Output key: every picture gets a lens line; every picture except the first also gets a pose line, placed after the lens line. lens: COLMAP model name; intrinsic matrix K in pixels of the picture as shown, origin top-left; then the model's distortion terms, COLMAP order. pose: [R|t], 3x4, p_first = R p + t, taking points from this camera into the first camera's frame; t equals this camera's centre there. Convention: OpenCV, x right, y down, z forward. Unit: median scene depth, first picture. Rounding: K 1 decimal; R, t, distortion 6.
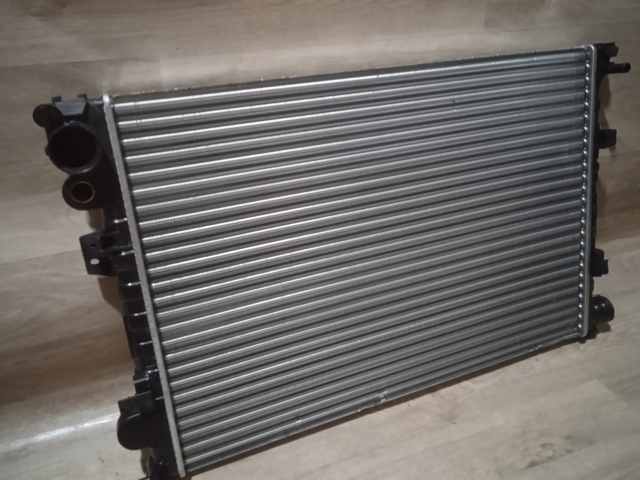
lens RADIAL K [[535.9, 0, 324.9], [0, 535.9, 239.6], [0, 0, 1]] dist [0.026790, -0.012380]
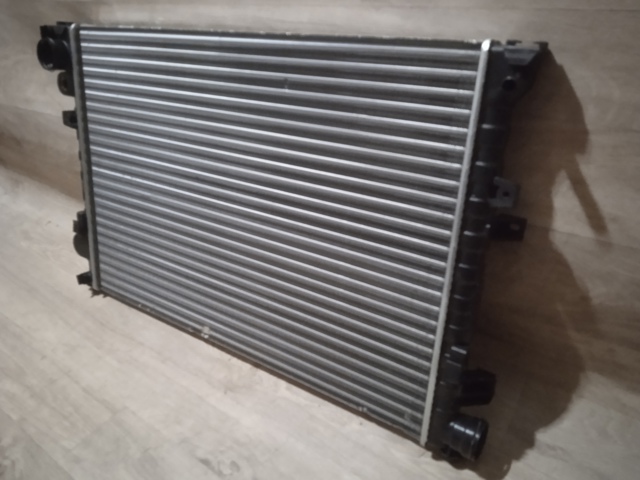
lens RADIAL K [[535.9, 0, 323.4], [0, 535.9, 242.0], [0, 0, 1]] dist [0.026790, -0.012380]
pose [[0.517737, 0.409189, -0.751341, 1.031167], [-0.341157, 0.904106, 0.257301, -0.255964], [0.784577, 0.123111, 0.607687, 0.513671]]
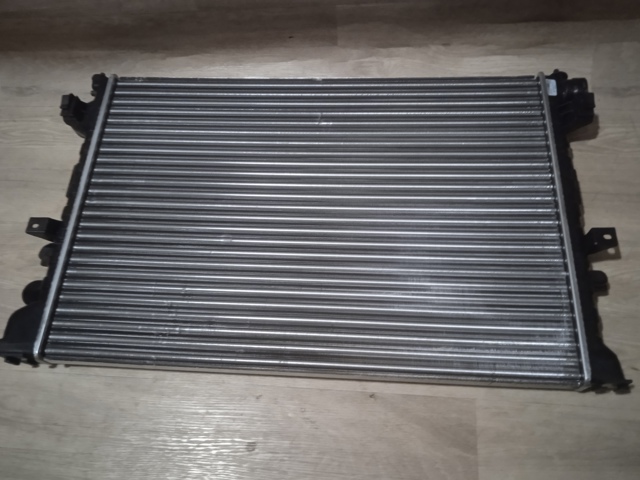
lens RADIAL K [[535.9, 0, 319.8], [0, 535.9, 239.2], [0, 0, 1]] dist [0.026790, -0.012380]
pose [[0.902893, 0.349284, -0.250569, 0.512676], [-0.134694, 0.783425, 0.606714, -0.206909], [0.408218, -0.514048, 0.754396, 0.107363]]
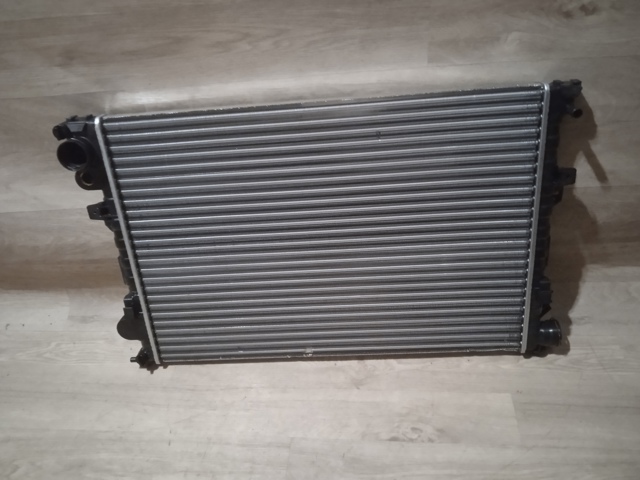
lens RADIAL K [[535.9, 0, 327.0], [0, 535.9, 239.1], [0, 0, 1]] dist [0.026790, -0.012380]
pose [[0.896809, 0.210593, -0.389082, 0.611231], [-0.133715, 0.967334, 0.215372, -0.260232], [0.421728, -0.141122, 0.895673, -0.094233]]
